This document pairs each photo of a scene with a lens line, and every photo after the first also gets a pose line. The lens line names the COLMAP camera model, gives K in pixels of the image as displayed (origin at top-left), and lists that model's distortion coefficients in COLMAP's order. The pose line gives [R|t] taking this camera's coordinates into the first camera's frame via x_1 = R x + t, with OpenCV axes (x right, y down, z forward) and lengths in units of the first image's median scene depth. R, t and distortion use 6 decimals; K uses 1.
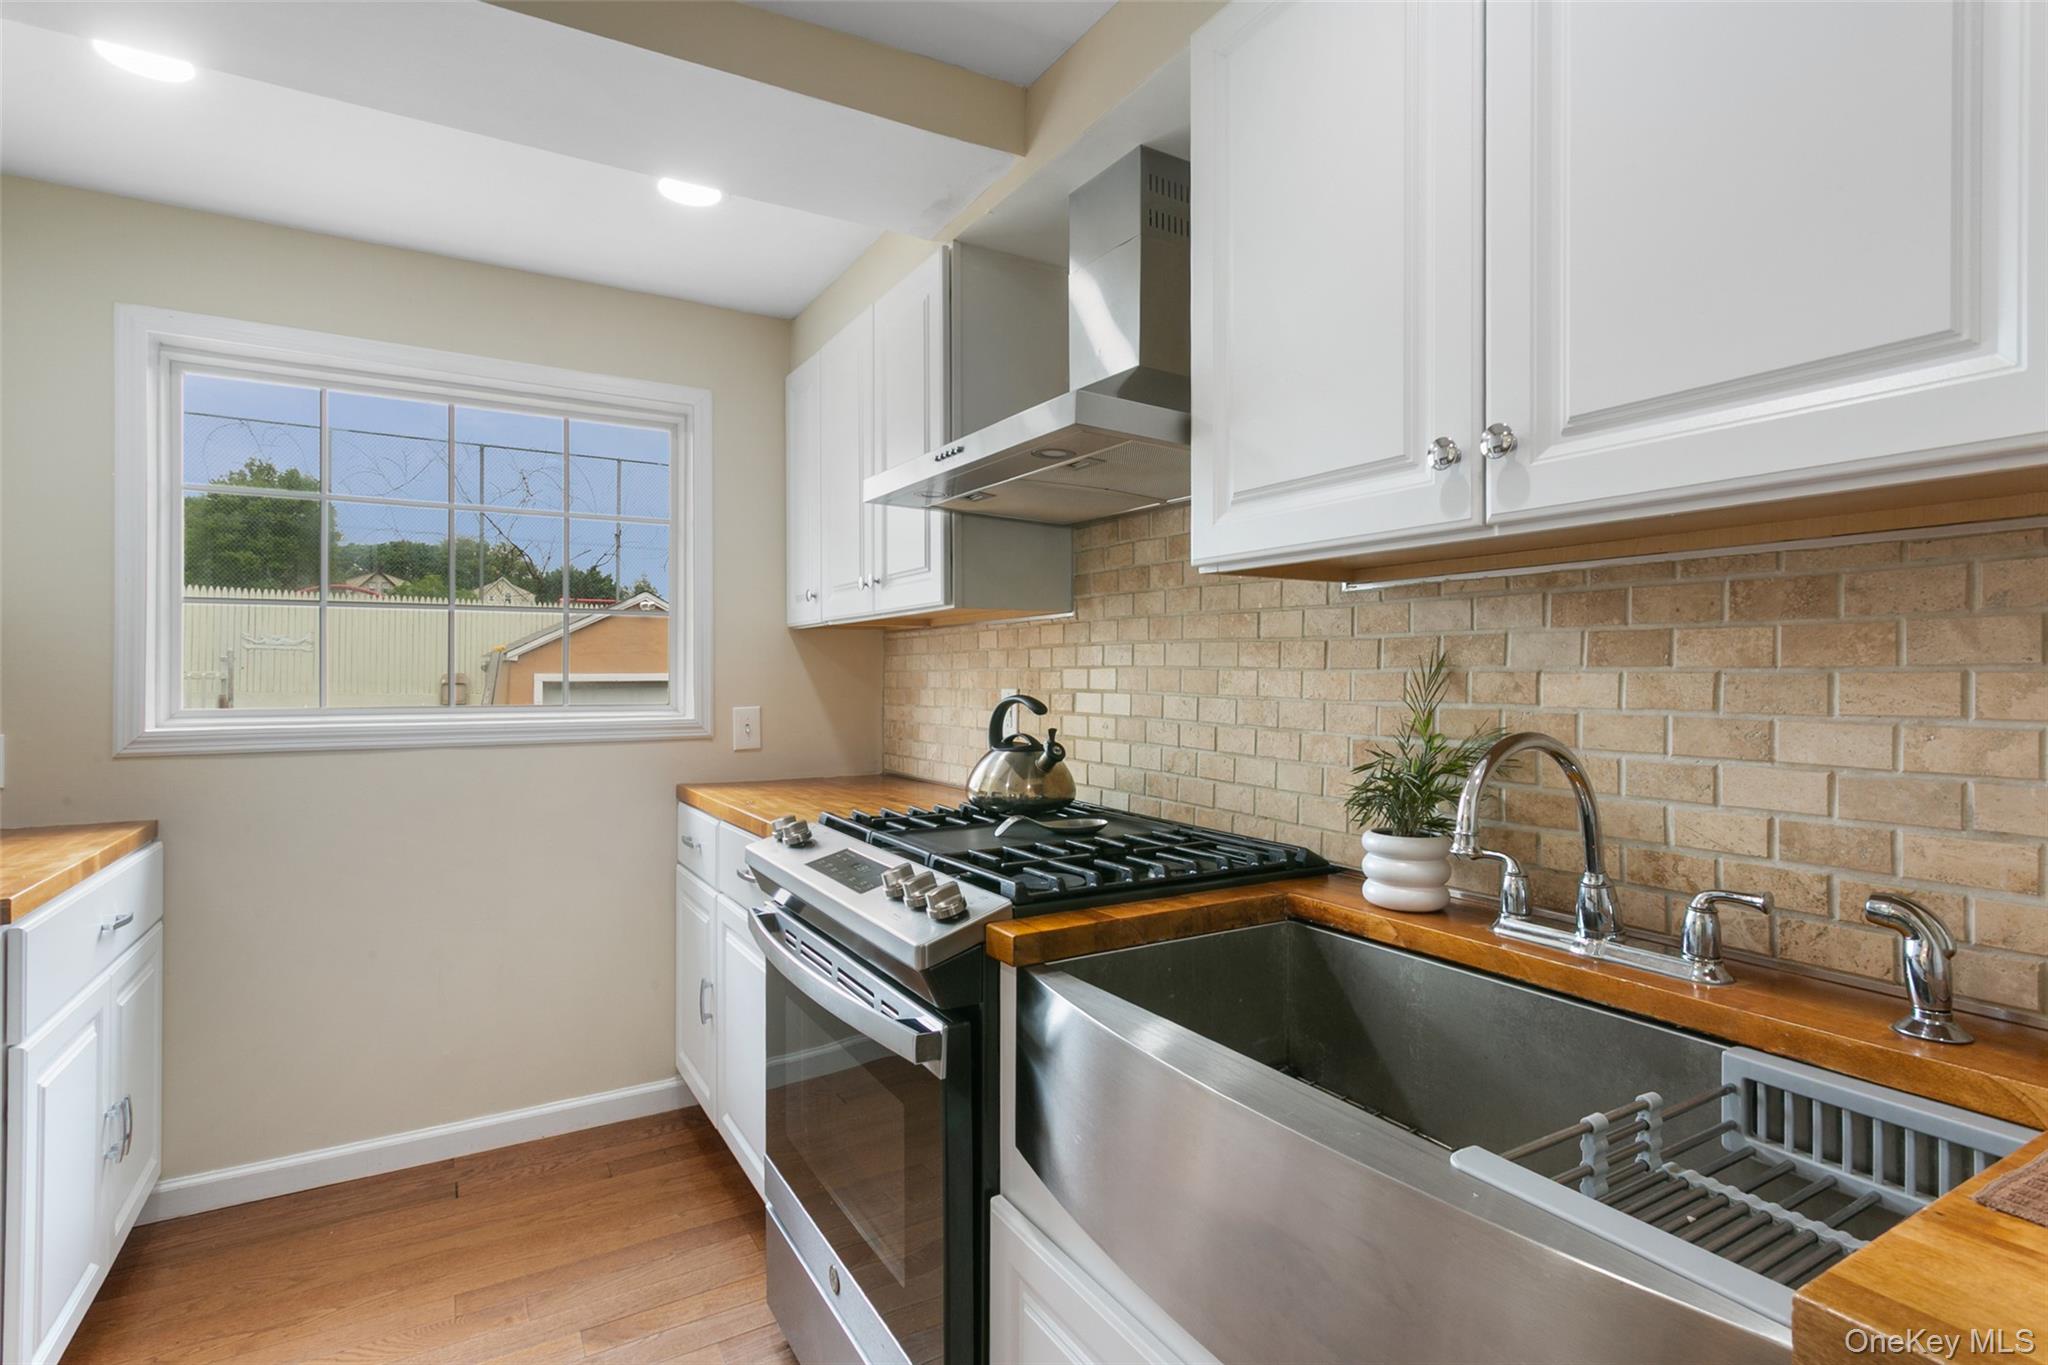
lens RADIAL K [[1006.1, 0, 1013.7], [0, 1006.1, 668.6], [0, 0, 1]] dist [0.009066, 0.001861]
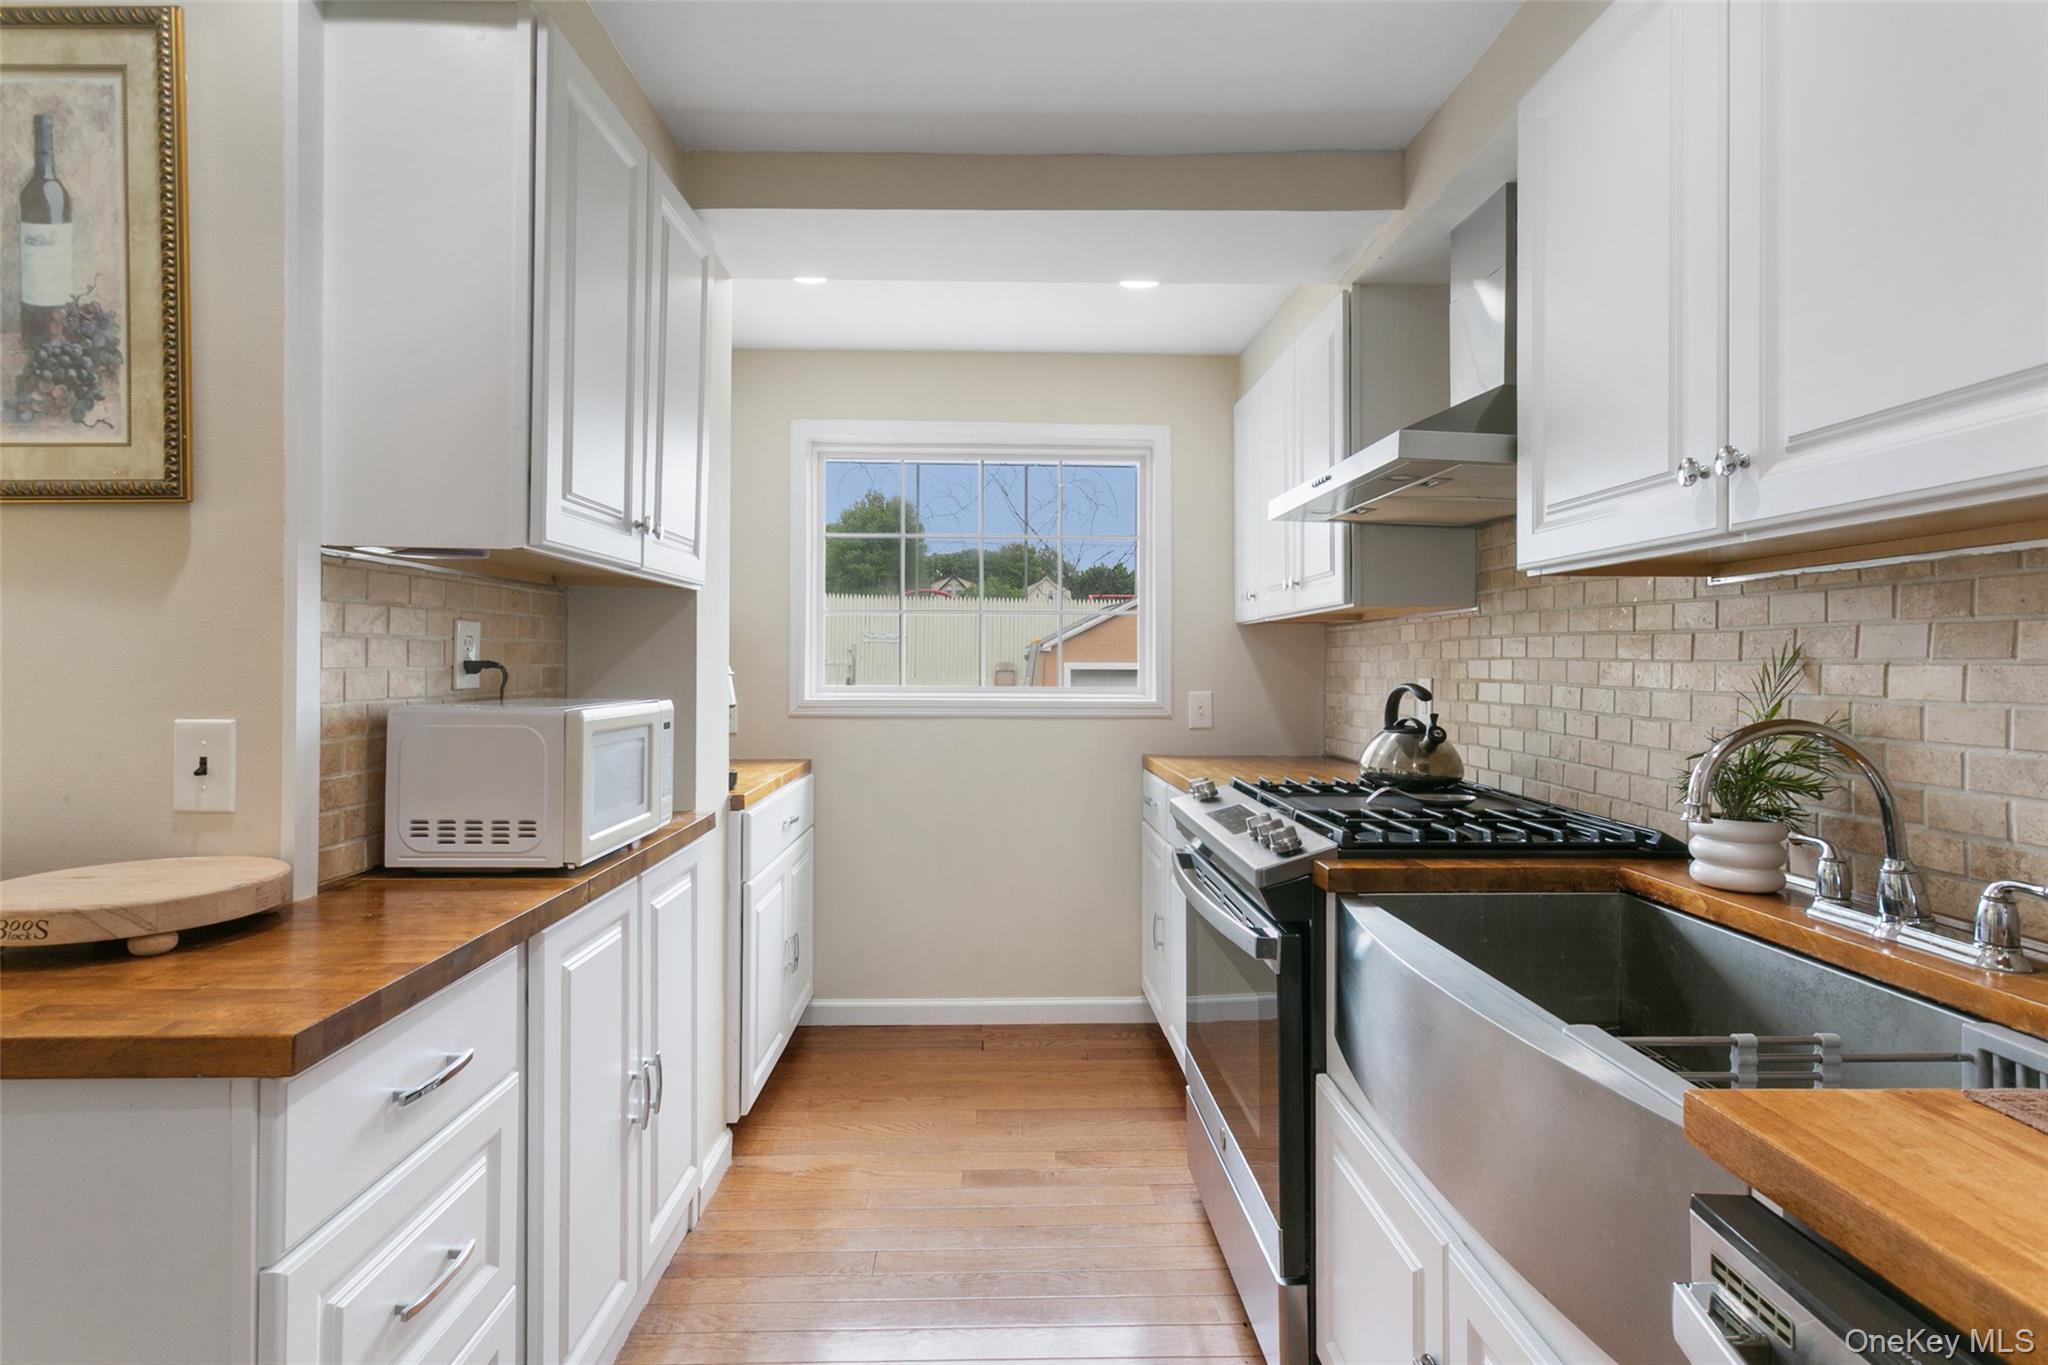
lens RADIAL K [[1006.1, 0, 1019.8], [0, 1006.1, 656.3], [0, 0, 1]] dist [0.009066, 0.001861]
pose [[0.879354, 0.000163, -0.476169, 0.184395], [-0.001033, 0.999998, -0.001565, -0.001518], [0.476168, 0.001868, 0.879352, -0.219492]]
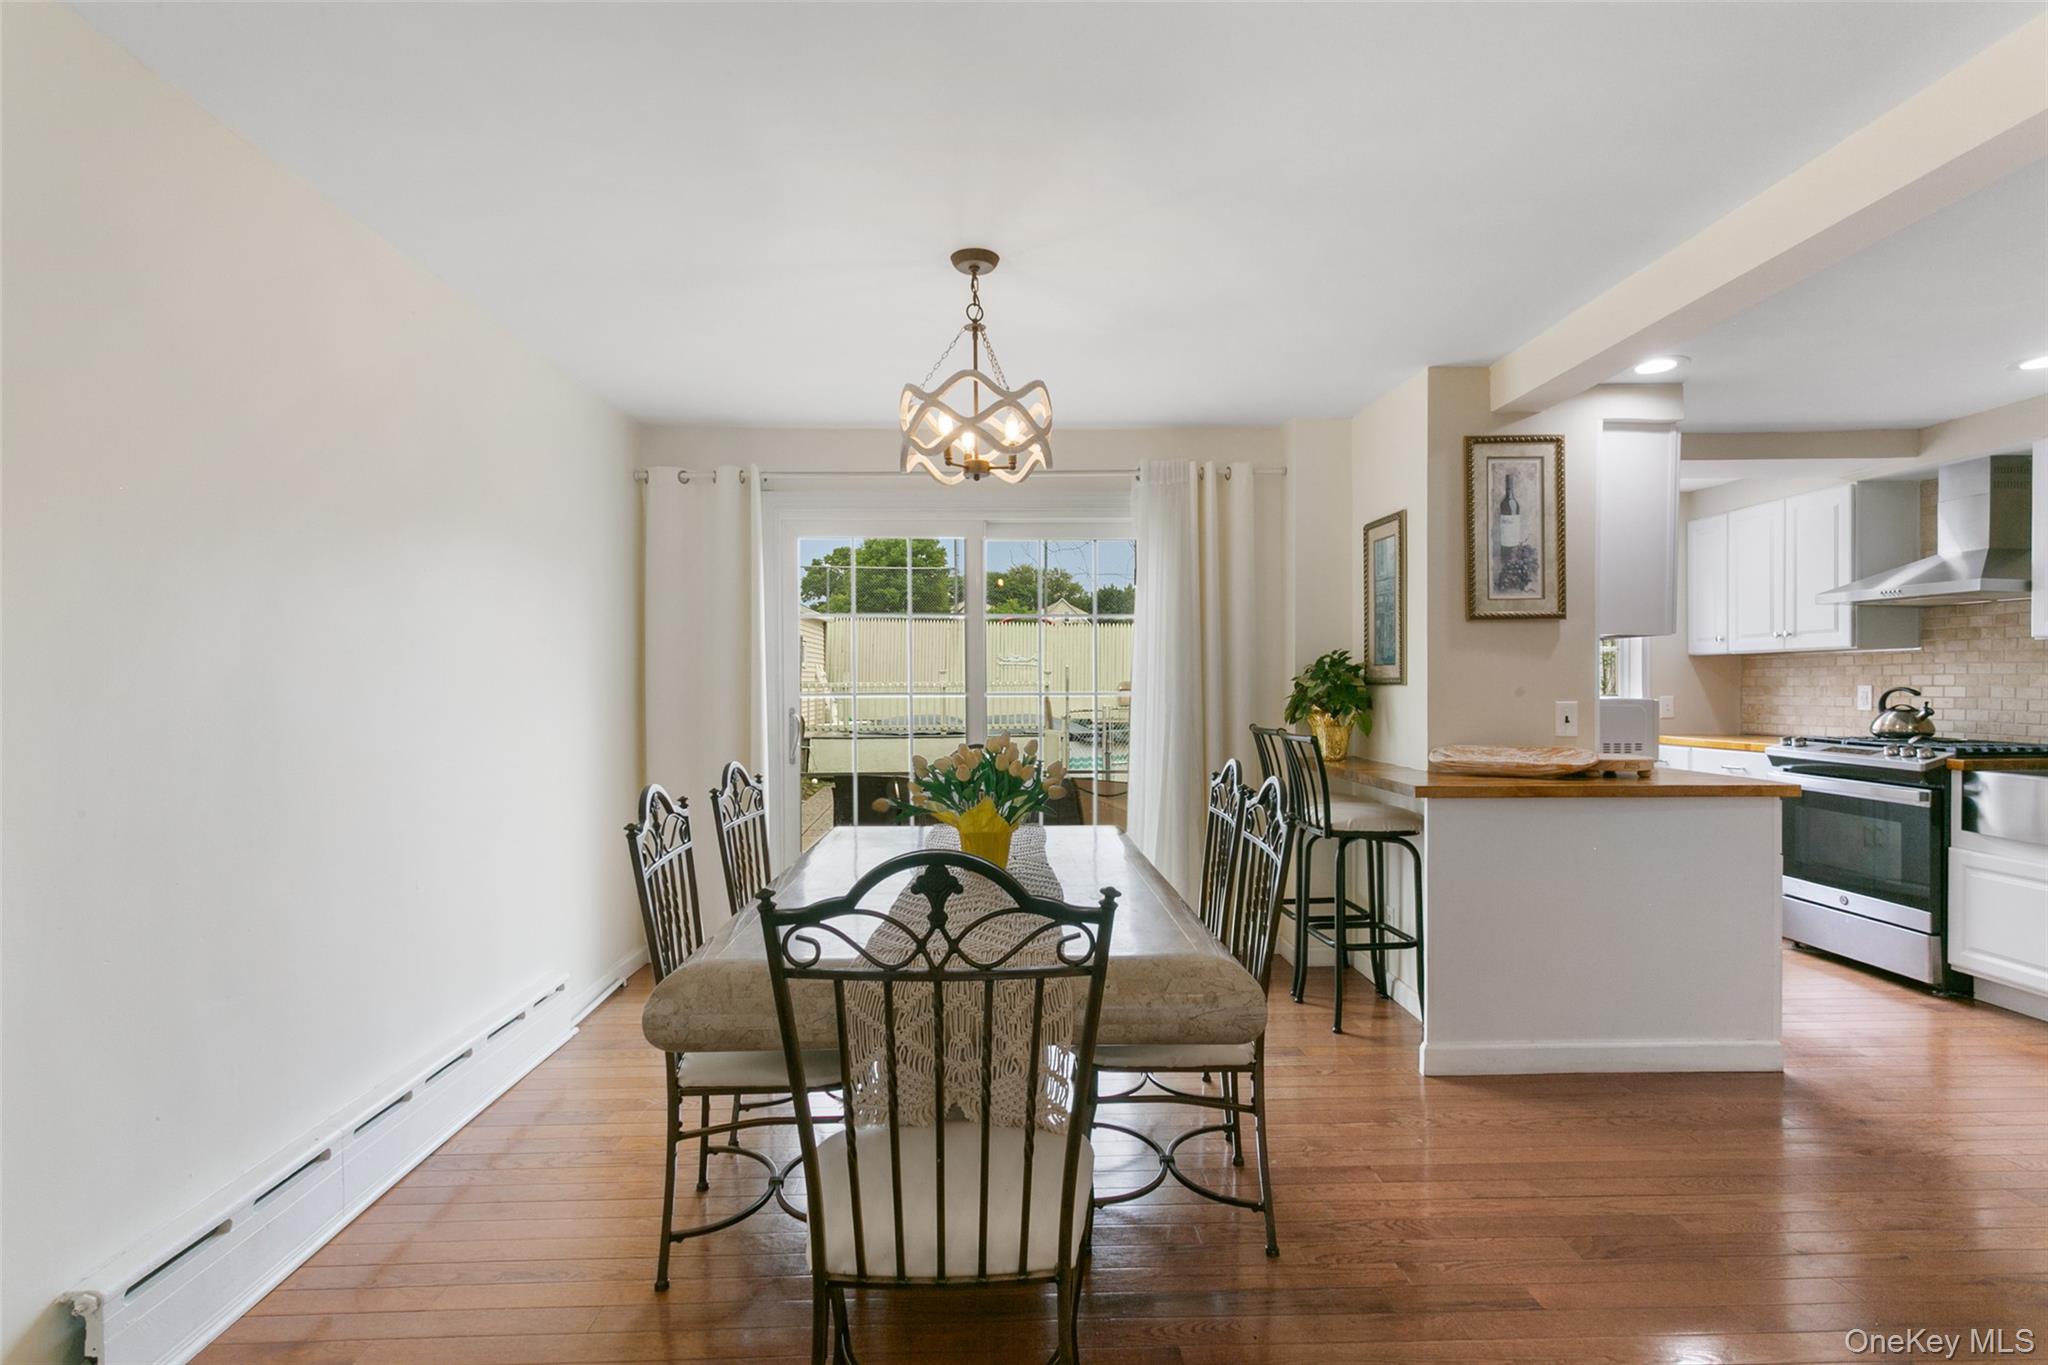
lens RADIAL K [[1006.1, 0, 1021.6], [0, 1006.1, 694.0], [0, 0, 1]] dist [0.009066, 0.001861]
pose [[0.884910, 0.000410, -0.465763, -0.784050], [0.007576, 0.999855, 0.015274, -0.009073], [0.465701, -0.017044, 0.884778, -2.209598]]
